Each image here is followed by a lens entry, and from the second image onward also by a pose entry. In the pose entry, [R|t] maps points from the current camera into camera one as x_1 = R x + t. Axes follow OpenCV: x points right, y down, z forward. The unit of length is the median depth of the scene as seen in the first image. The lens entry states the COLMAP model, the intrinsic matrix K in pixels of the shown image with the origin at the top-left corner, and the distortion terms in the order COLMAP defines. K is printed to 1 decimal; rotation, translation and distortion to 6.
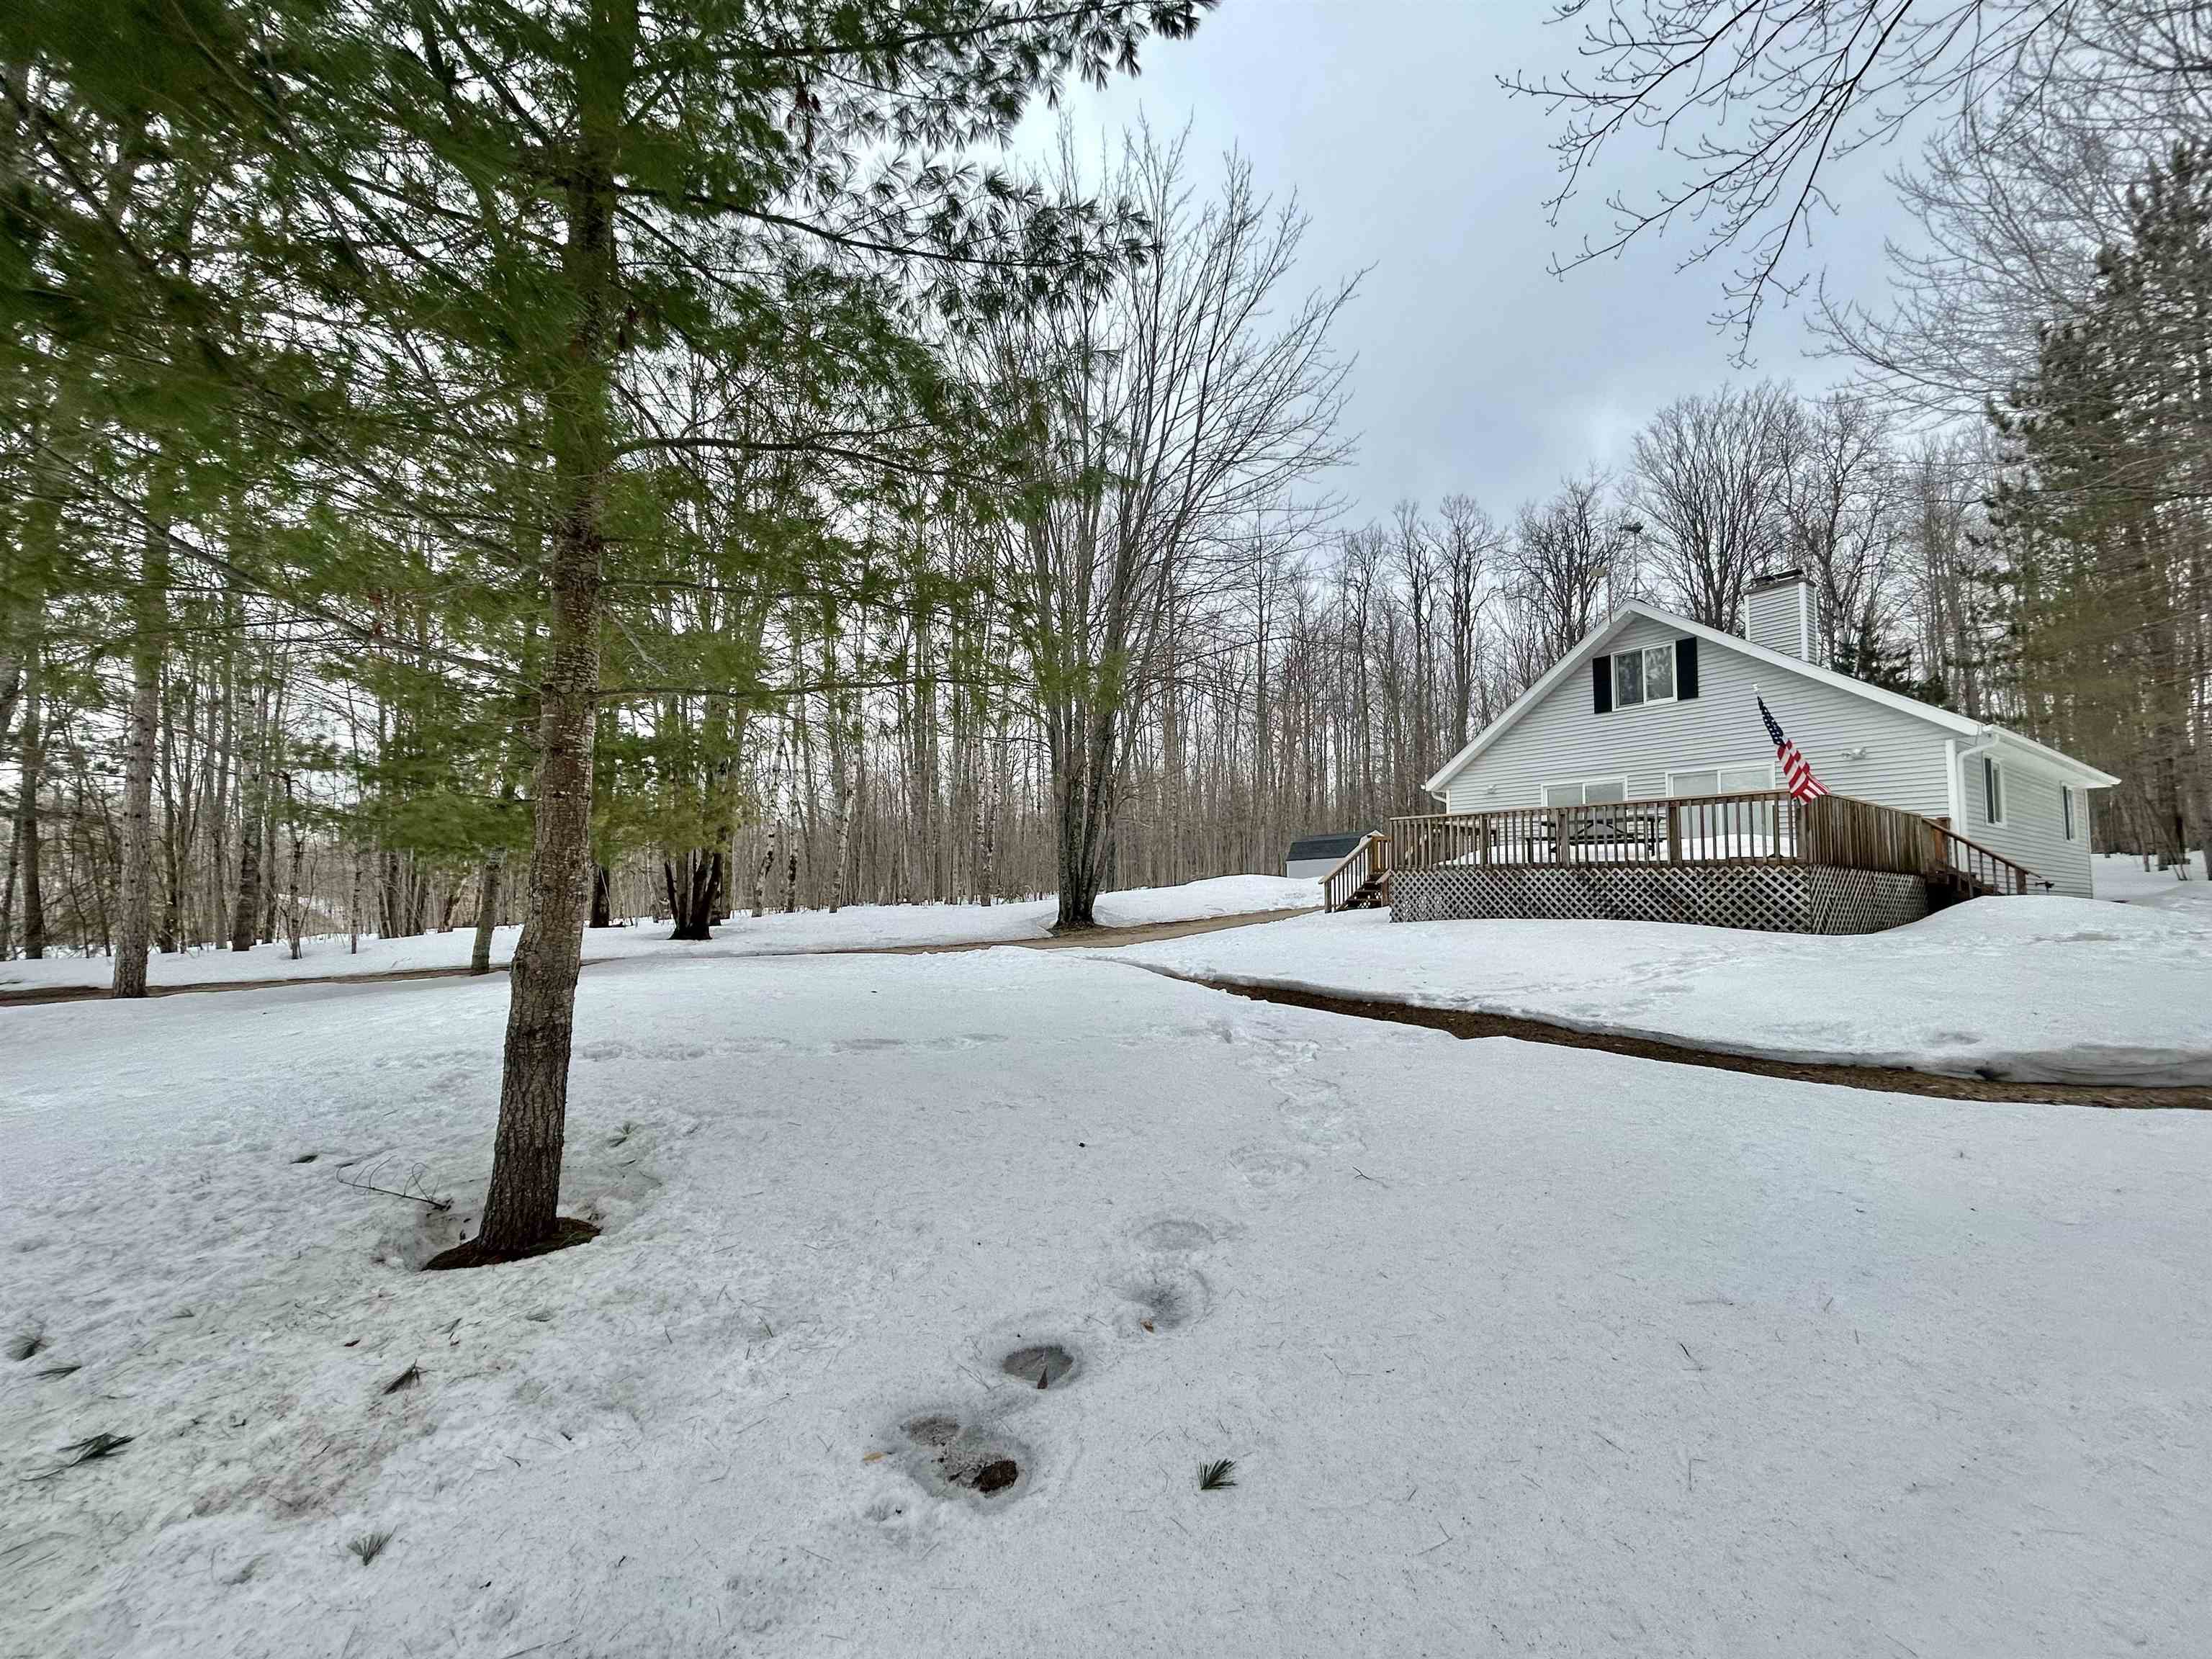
lens RADIAL K [[893.1, 0, 1096.4], [0, 893.1, 826.6], [0, 0, 1]] dist [-0.003357, 0.000740]
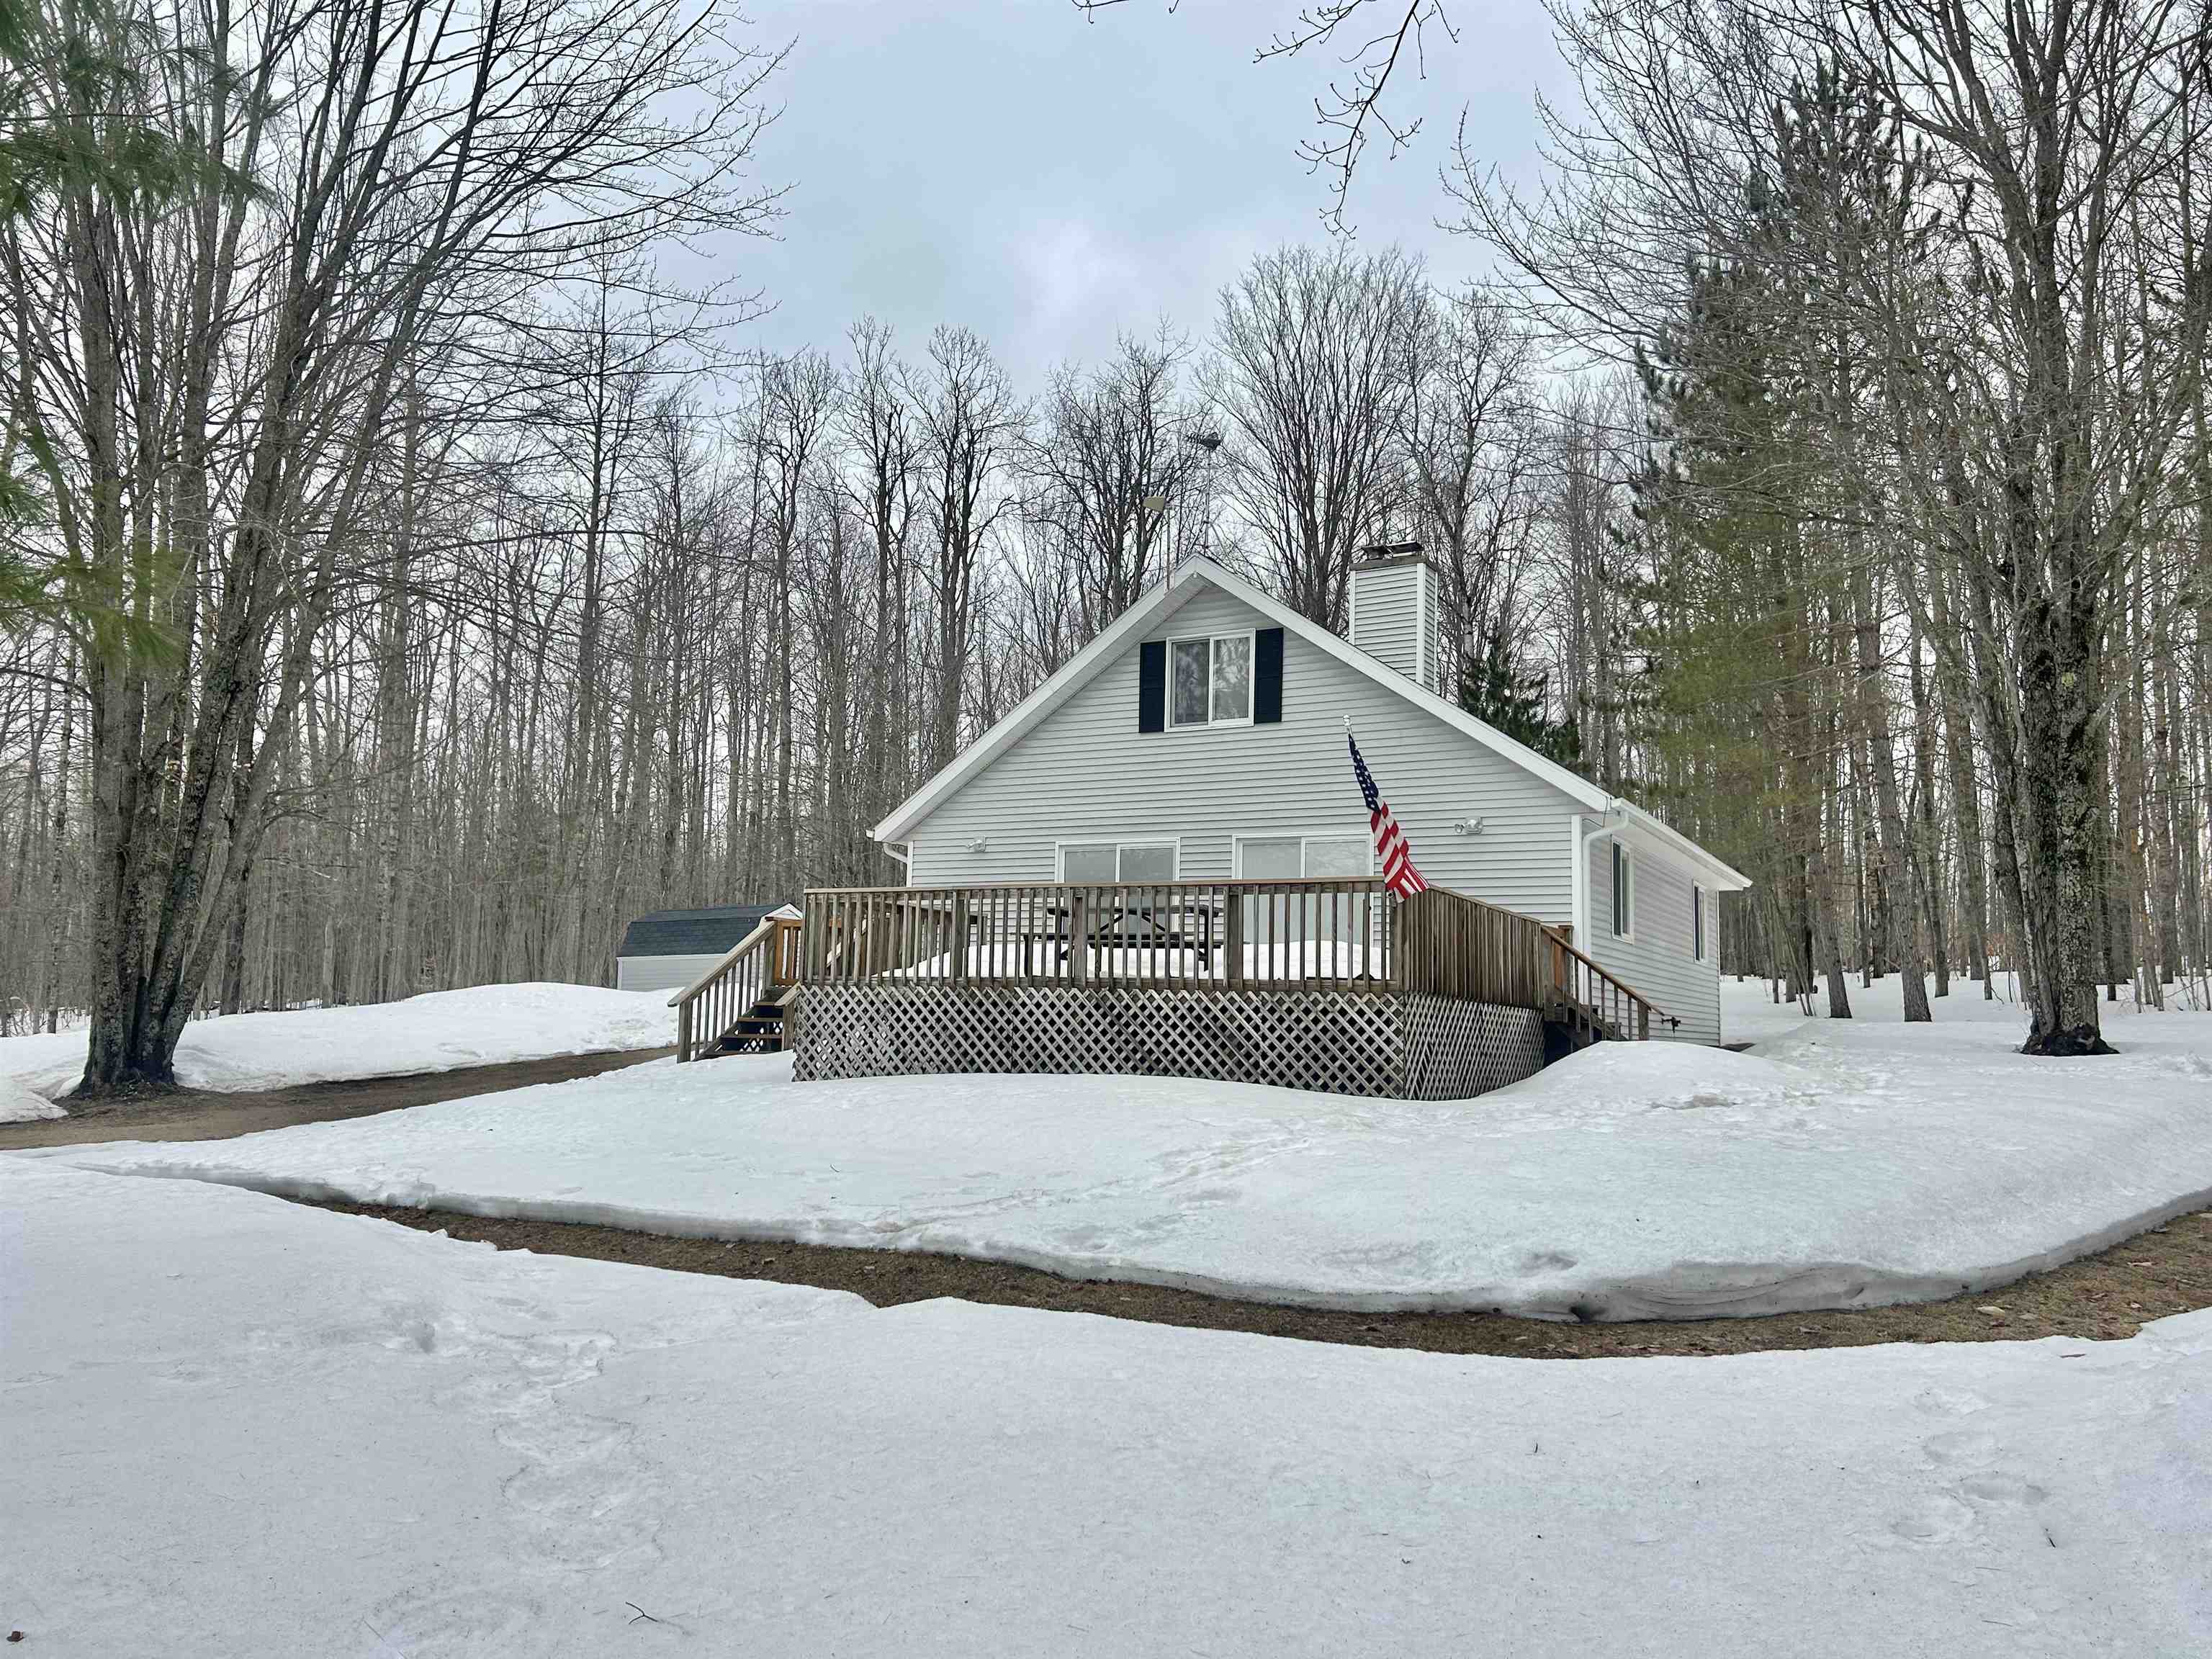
lens RADIAL K [[1668.0, 0, 1097.6], [0, 1668.0, 836.2], [0, 0, 1]] dist [0.077615, -0.086235]
pose [[0.885217, 0.059643, 0.461339, 0.014489], [-0.045180, 0.998081, -0.042342, -0.008257], [-0.462979, 0.016639, 0.886213, 0.001328]]
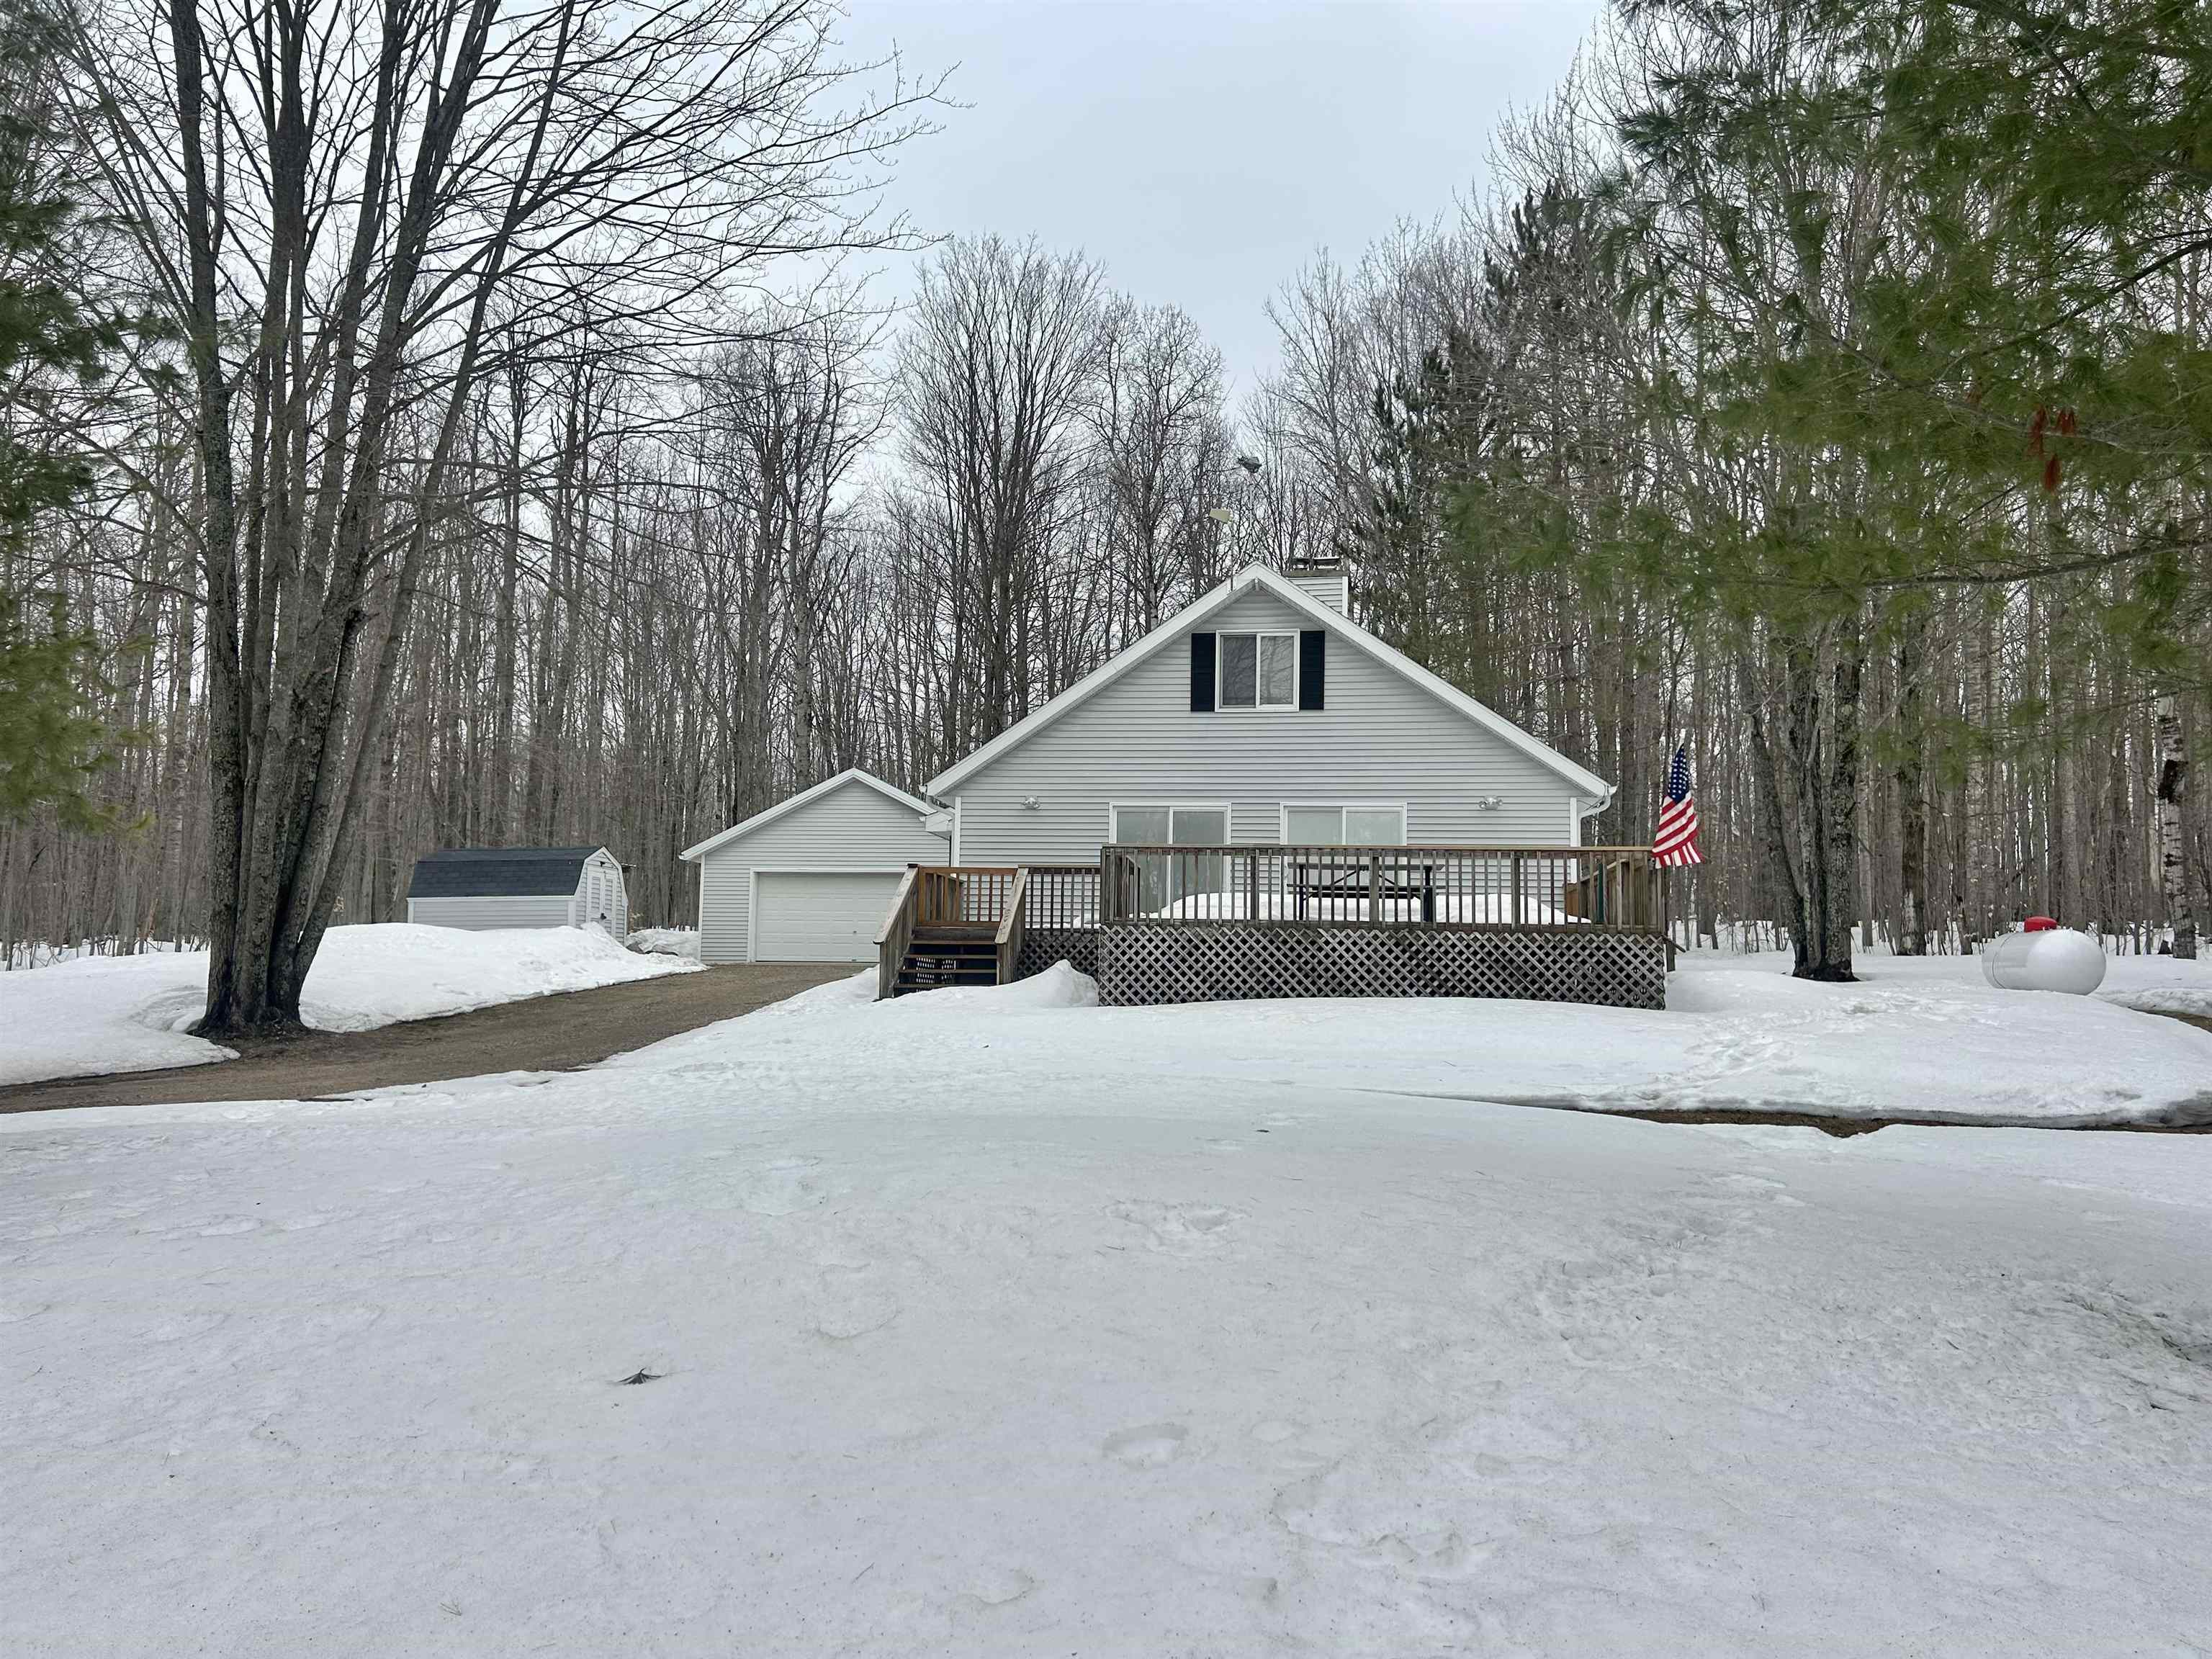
lens RADIAL K [[1668.0, 0, 1110.5], [0, 1668.0, 833.2], [0, 0, 1]] dist [0.077615, -0.086235]
pose [[0.660962, 0.066245, 0.747489, -0.685838], [-0.063486, 0.997461, -0.032261, 0.025858], [-0.747729, -0.026131, 0.663490, 0.242998]]
